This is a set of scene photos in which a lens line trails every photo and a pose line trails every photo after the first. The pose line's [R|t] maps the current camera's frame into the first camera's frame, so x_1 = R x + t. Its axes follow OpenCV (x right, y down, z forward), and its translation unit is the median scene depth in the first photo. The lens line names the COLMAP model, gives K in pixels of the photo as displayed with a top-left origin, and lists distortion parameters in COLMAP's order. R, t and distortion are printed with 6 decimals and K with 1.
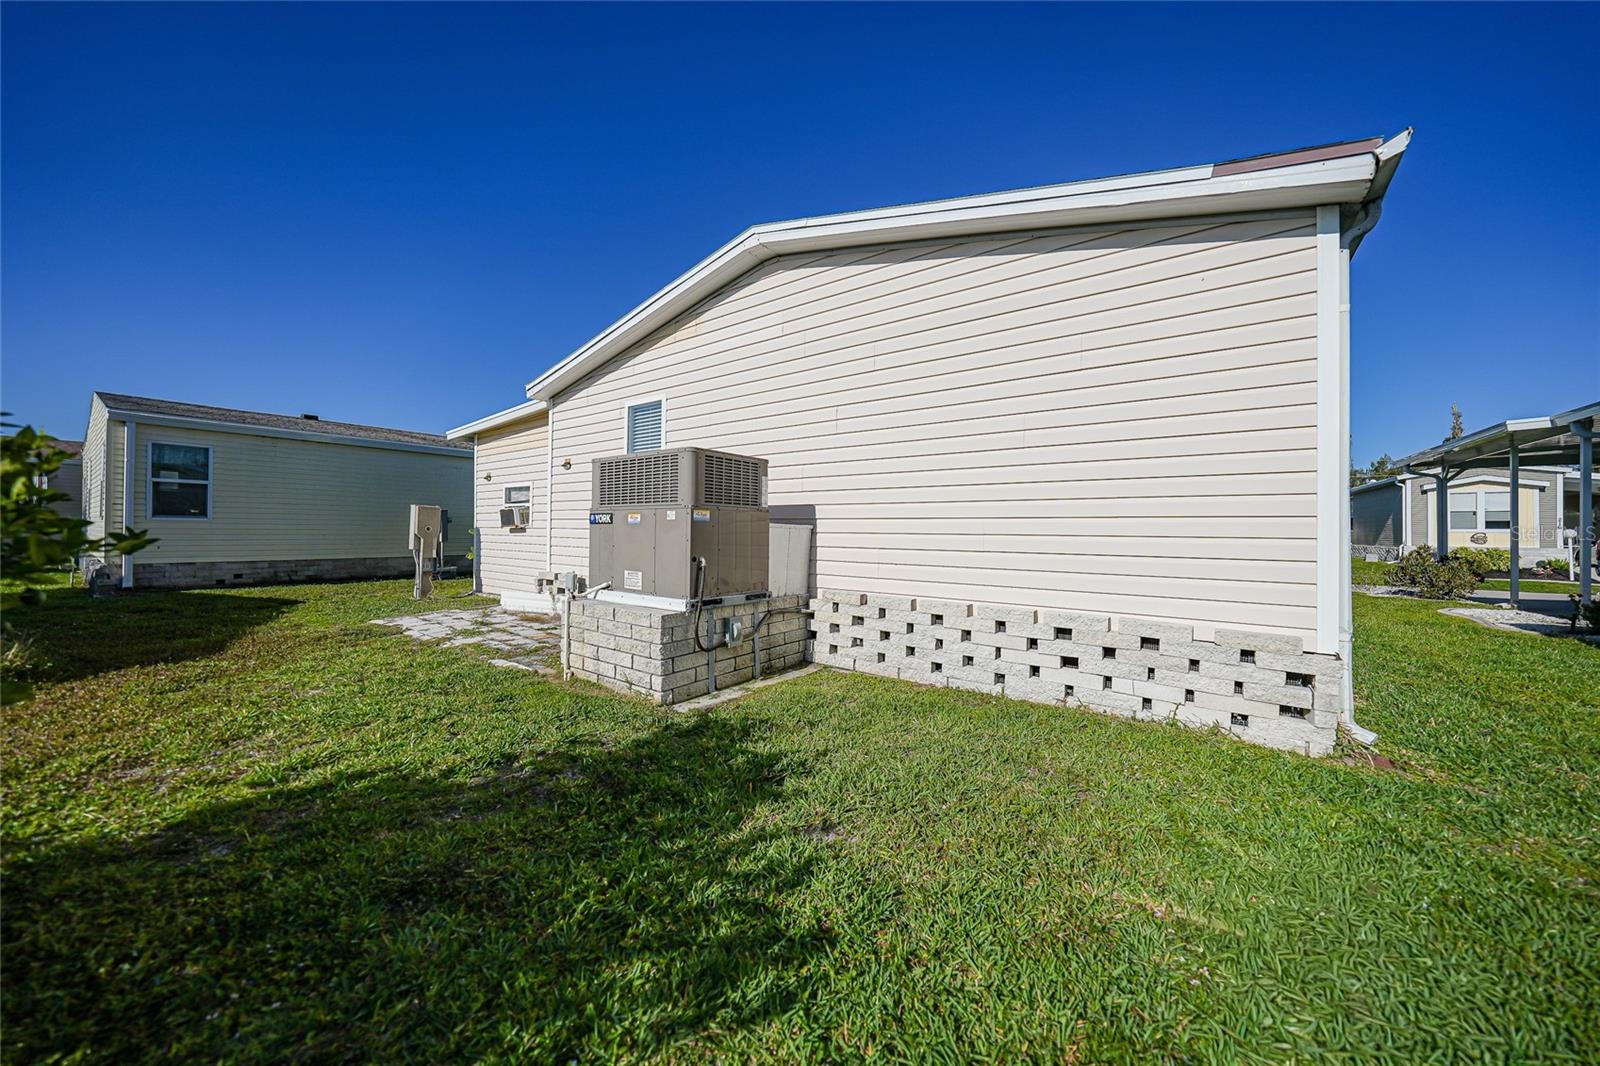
lens RADIAL K [[566.8, 0, 800.3], [0, 566.8, 529.8], [0, 0, 1]] dist [-0.016898, 0.003130]
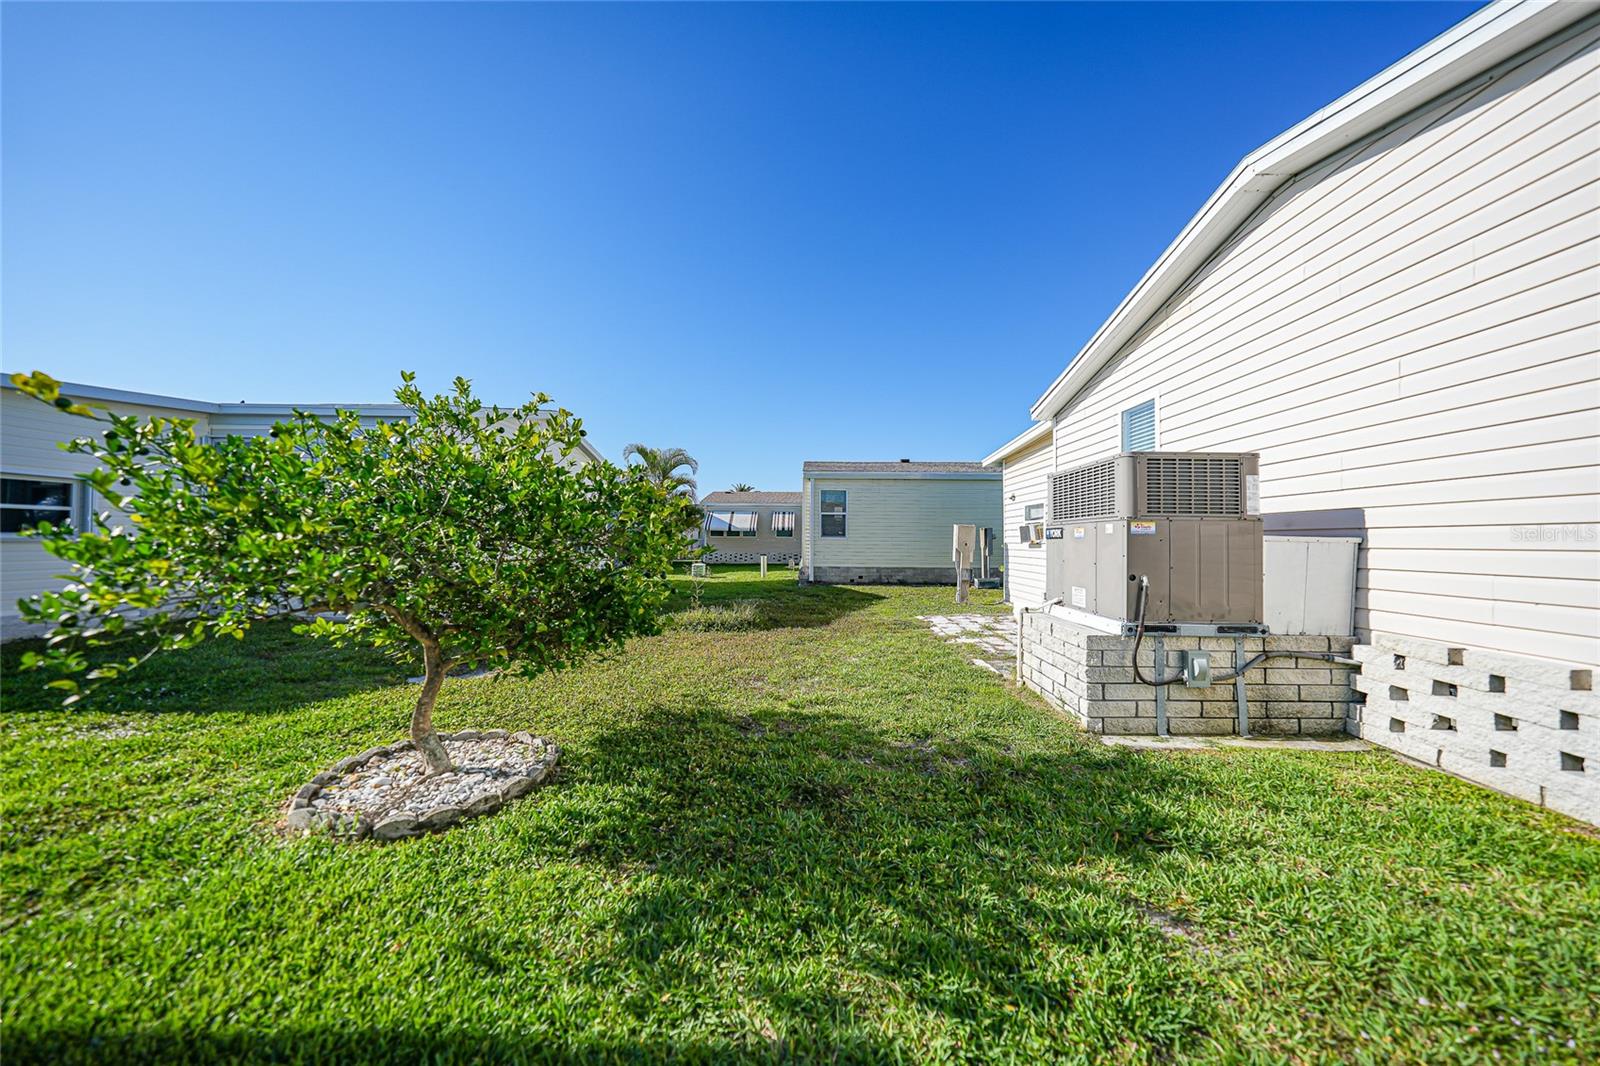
lens RADIAL K [[566.8, 0, 795.8], [0, 566.8, 534.1], [0, 0, 1]] dist [-0.016898, 0.003130]
pose [[0.566099, -0.015830, -0.824185, 0.215620], [-0.001410, 0.999796, -0.020171, 0.002297], [0.824336, 0.012580, 0.565961, 0.058117]]
